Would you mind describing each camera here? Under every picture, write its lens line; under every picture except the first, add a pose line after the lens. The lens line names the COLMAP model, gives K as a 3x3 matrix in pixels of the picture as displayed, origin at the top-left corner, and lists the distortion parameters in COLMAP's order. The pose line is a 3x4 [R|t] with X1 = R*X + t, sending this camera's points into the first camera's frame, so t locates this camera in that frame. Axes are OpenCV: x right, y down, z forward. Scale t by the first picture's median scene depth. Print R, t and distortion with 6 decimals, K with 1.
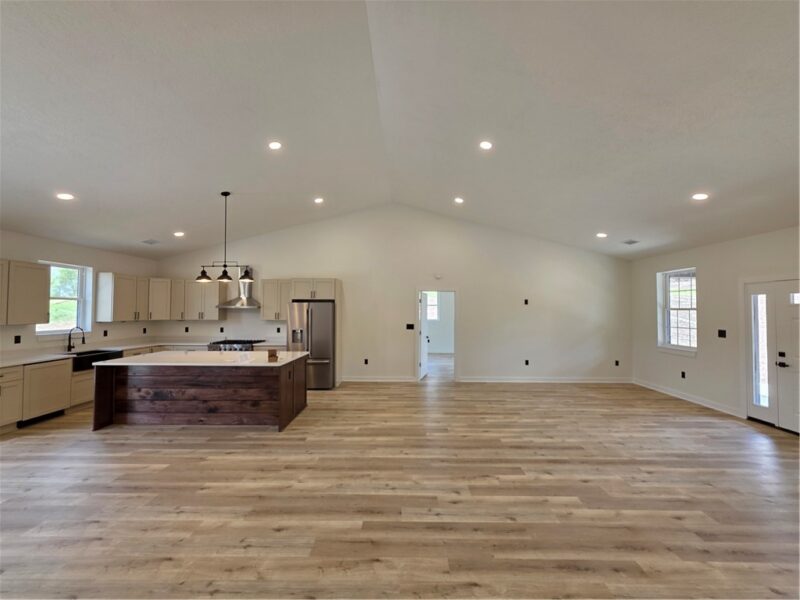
lens RADIAL K [[321.1, 0, 402.9], [0, 321.1, 302.2], [0, 0, 1]] dist [0.004317, -0.002109]
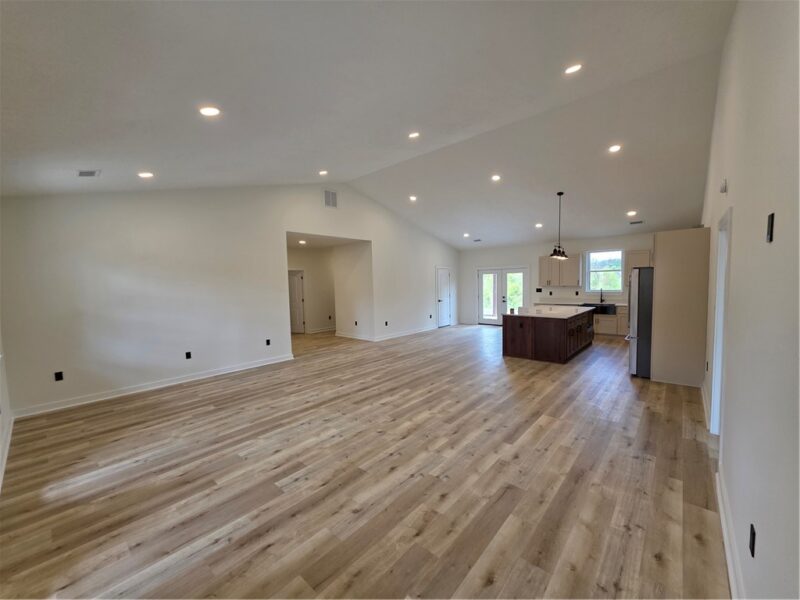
lens RADIAL K [[321.1, 0, 398.6], [0, 321.1, 302.6], [0, 0, 1]] dist [0.004317, -0.002109]
pose [[-0.657707, 0.060641, -0.750829, 1.080038], [0.038678, 0.998158, 0.046736, 0.040644], [0.752280, 0.001697, -0.658841, 1.565469]]
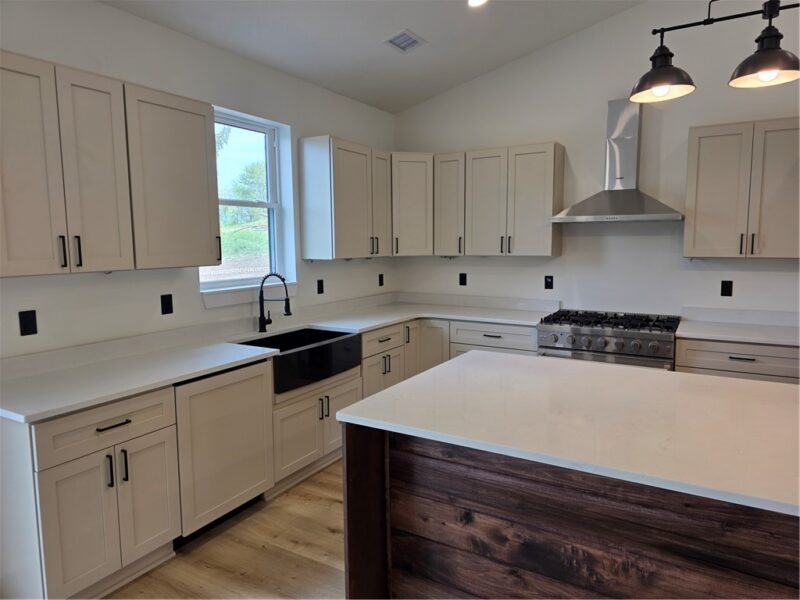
lens RADIAL K [[531.2, 0, 404.6], [0, 531.2, 294.4], [0, 0, 1]] dist [0.058336, -0.044937]
pose [[0.868473, 0.040611, -0.494069, -0.650574], [0.023677, 0.992104, 0.123167, 0.030692], [0.495170, -0.118665, 0.860654, 0.608433]]
